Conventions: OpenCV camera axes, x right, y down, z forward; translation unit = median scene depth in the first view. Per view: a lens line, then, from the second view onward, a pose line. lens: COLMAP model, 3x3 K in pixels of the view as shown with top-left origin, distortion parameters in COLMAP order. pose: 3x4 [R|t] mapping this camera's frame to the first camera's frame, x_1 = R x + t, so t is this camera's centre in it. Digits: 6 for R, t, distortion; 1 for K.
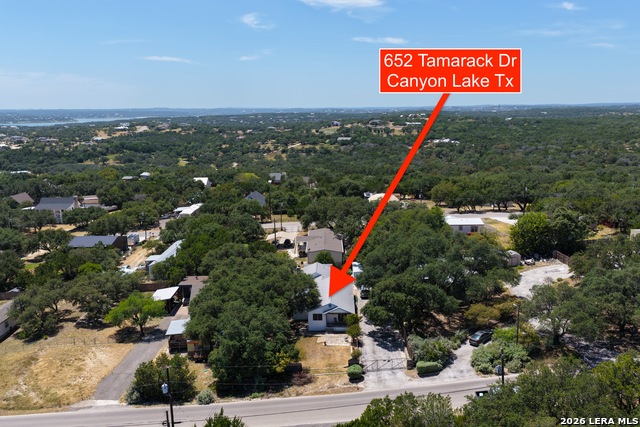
lens RADIAL K [[530.3, 0, 317.7], [0, 530.3, 212.8], [0, 0, 1]] dist [0.005050, 0.009827]
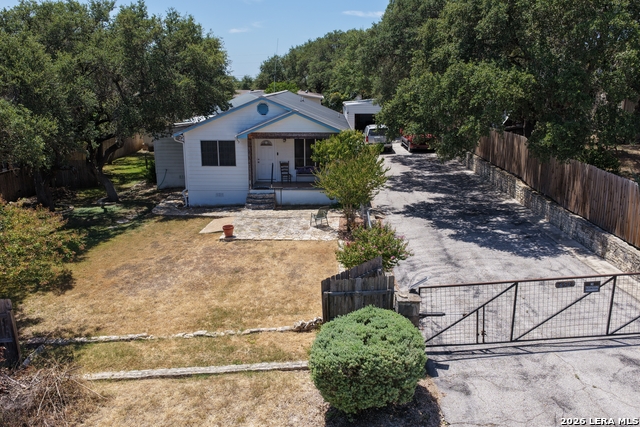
lens RADIAL K [[530.3, 0, 317.7], [0, 530.3, 212.8], [0, 0, 1]] dist [0.005050, 0.009827]
pose [[0.999775, 0.006083, 0.020314, 0.052126], [-0.007004, 0.998935, 0.045601, 0.245059], [-0.020015, -0.045733, 0.998753, 0.829452]]
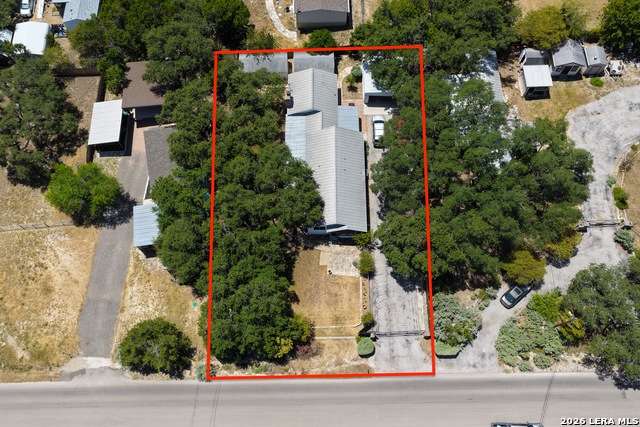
lens RADIAL K [[530.3, 0, 317.7], [0, 530.3, 212.8], [0, 0, 1]] dist [0.005050, 0.009827]
pose [[0.999309, -0.029503, 0.022613, -0.023376], [-0.002807, 0.546702, 0.837323, -0.552465], [-0.037066, -0.836808, 0.546241, 0.669384]]
